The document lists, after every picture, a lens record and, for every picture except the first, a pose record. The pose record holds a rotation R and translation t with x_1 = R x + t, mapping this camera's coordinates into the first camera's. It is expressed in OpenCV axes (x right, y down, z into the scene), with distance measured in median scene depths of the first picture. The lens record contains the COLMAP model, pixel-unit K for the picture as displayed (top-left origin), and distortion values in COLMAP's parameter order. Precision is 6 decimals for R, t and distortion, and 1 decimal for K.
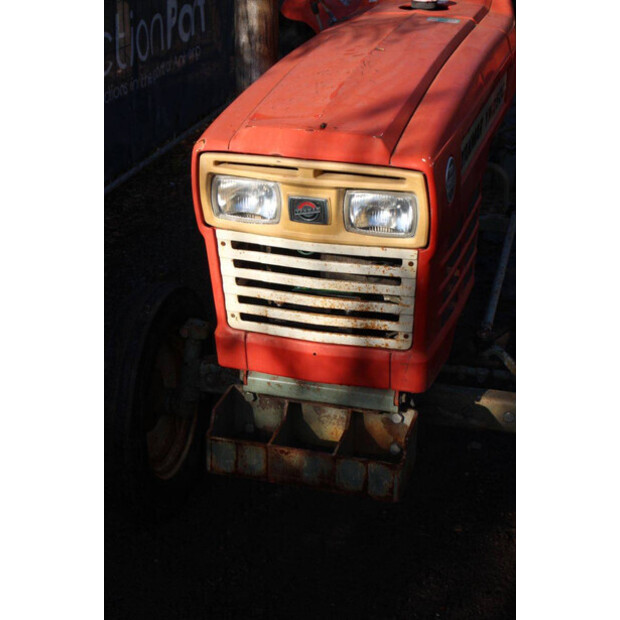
lens RADIAL K [[1114.1, 0, 291.2], [0, 1114.1, 317.0], [0, 0, 1]] dist [0.341941, 0.000000]
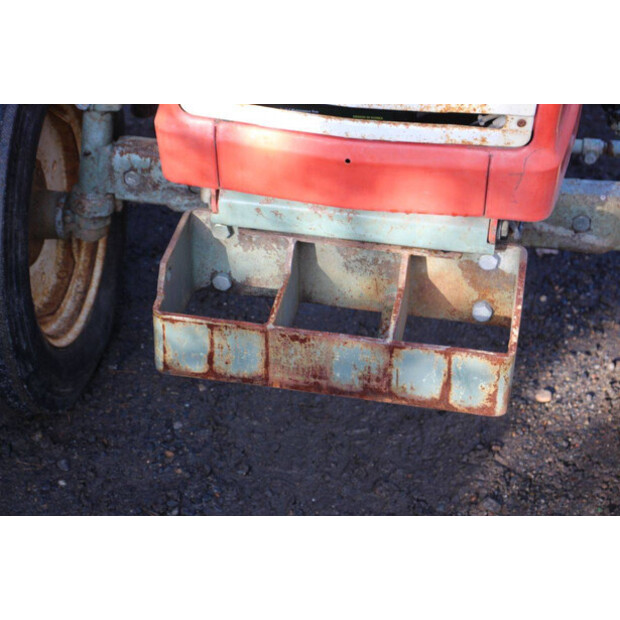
lens RADIAL K [[1459.3, 0, 311.4], [0, 1459.3, 309.2], [0, 0, 1]] dist [0.426567, 0.000000]
pose [[0.995048, -0.050846, 0.085407, -0.060311], [0.031597, 0.976494, 0.213215, -0.048220], [-0.094241, -0.209460, 0.973265, 0.288418]]
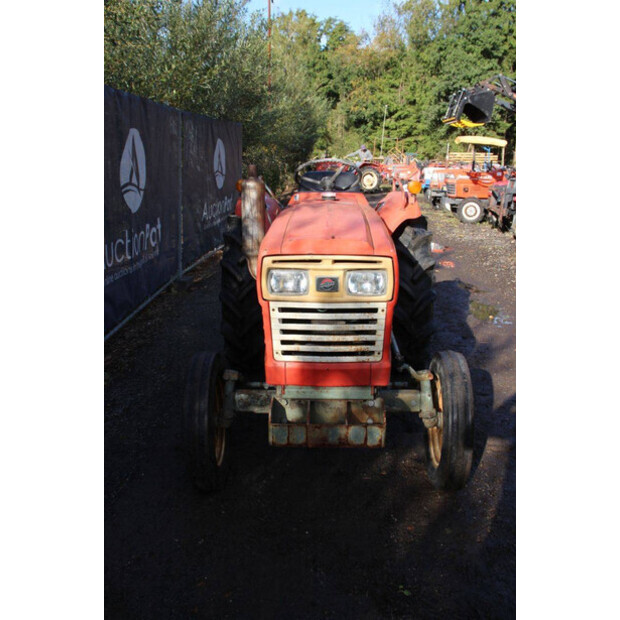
lens RADIAL K [[607.1, 0, 311.2], [0, 607.1, 311.4], [0, 0, 1]] dist [-0.049503, 0.000000]
pose [[0.970643, -0.070305, 0.230022, -0.214419], [0.105201, 0.984095, -0.143144, 0.076167], [-0.216300, 0.163140, 0.962601, 0.071748]]
